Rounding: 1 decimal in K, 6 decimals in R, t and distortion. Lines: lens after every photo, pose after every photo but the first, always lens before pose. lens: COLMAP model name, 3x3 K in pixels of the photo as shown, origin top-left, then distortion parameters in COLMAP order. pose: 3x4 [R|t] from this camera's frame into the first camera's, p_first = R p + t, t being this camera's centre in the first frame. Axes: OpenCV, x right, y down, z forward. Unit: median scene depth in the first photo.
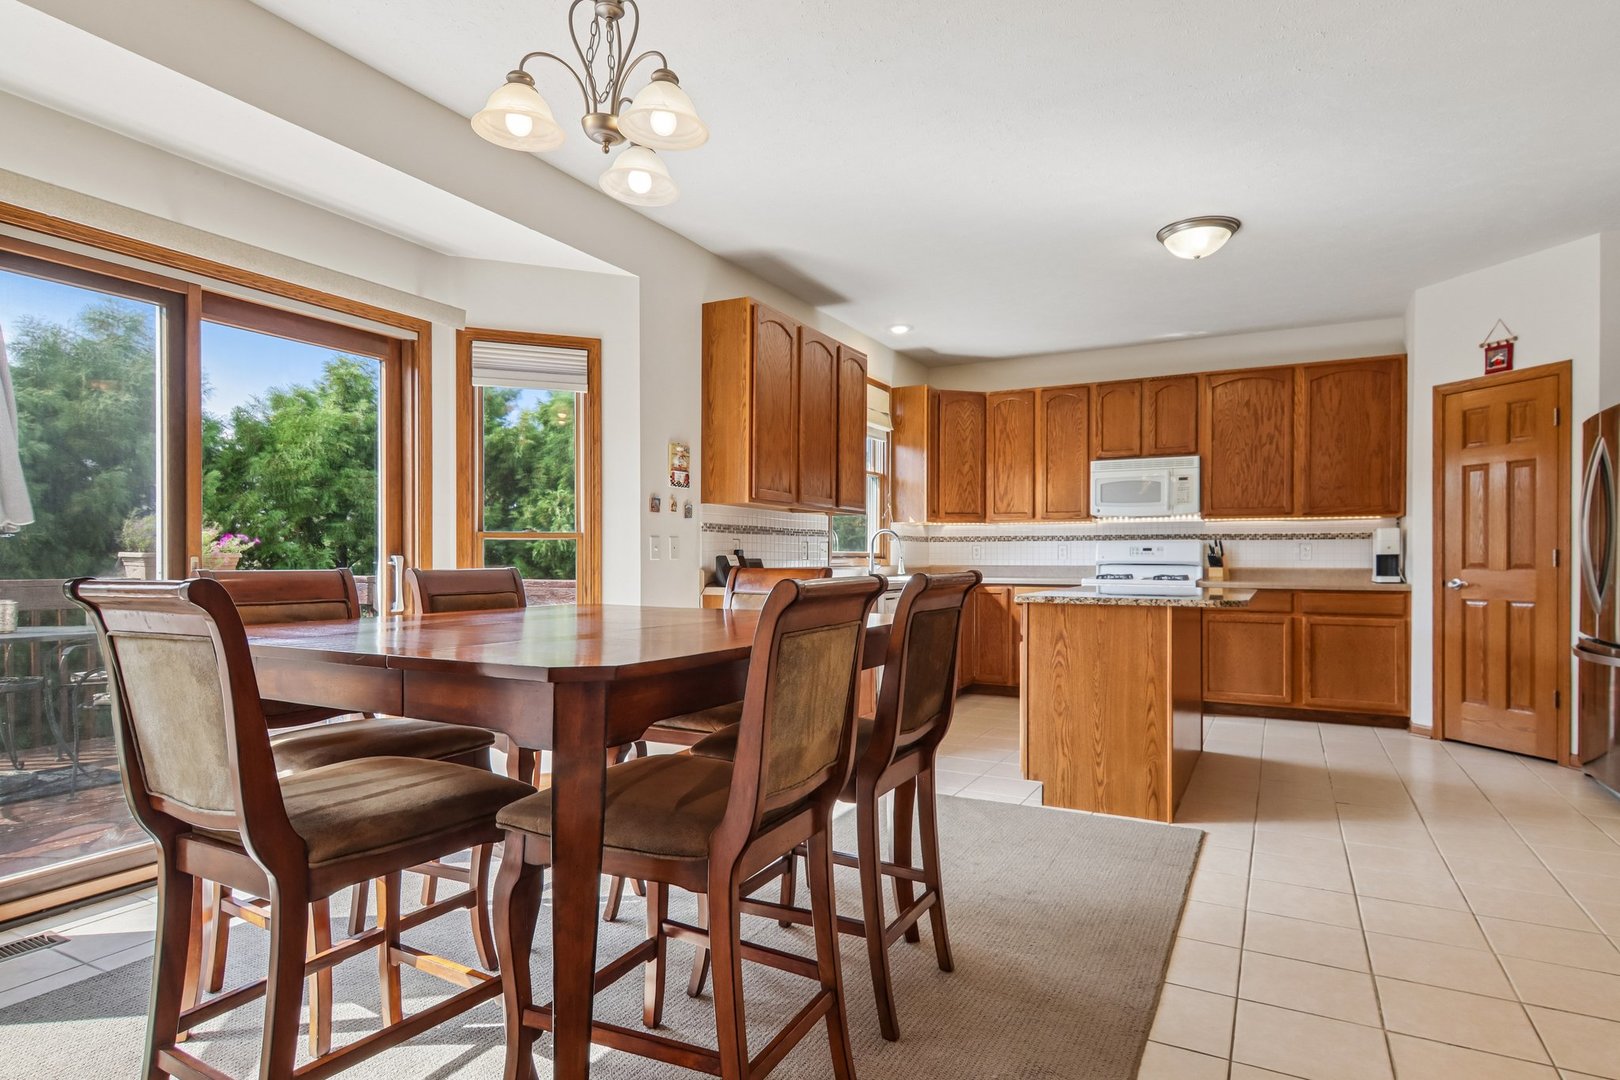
lens RADIAL K [[870.3, 0, 810.6], [0, 870.3, 548.1], [0, 0, 1]] dist [0.003541, 0.000779]
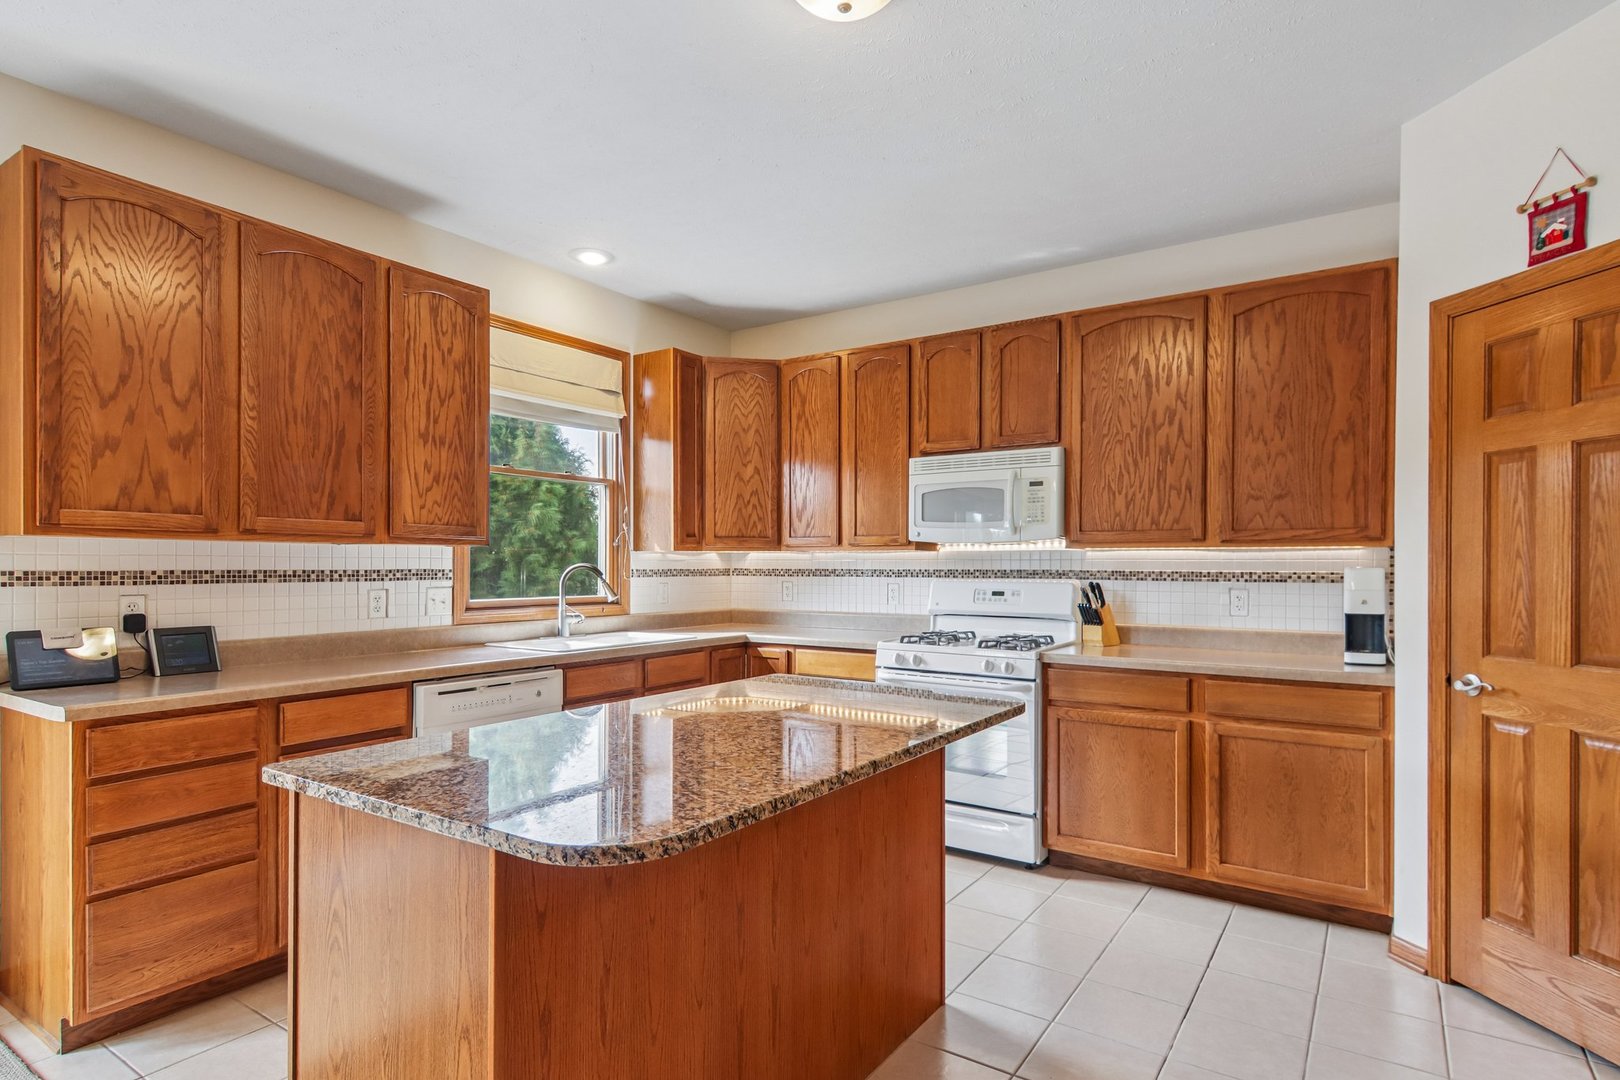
lens RADIAL K [[846.6, 0, 818.0], [0, 846.6, 559.8], [0, 0, 1]] dist [0.005425, -0.000794]
pose [[0.995374, -0.000323, -0.096079, 0.348307], [0.000794, 0.999988, 0.004872, -0.029783], [0.096076, -0.004926, 0.995362, 0.400963]]
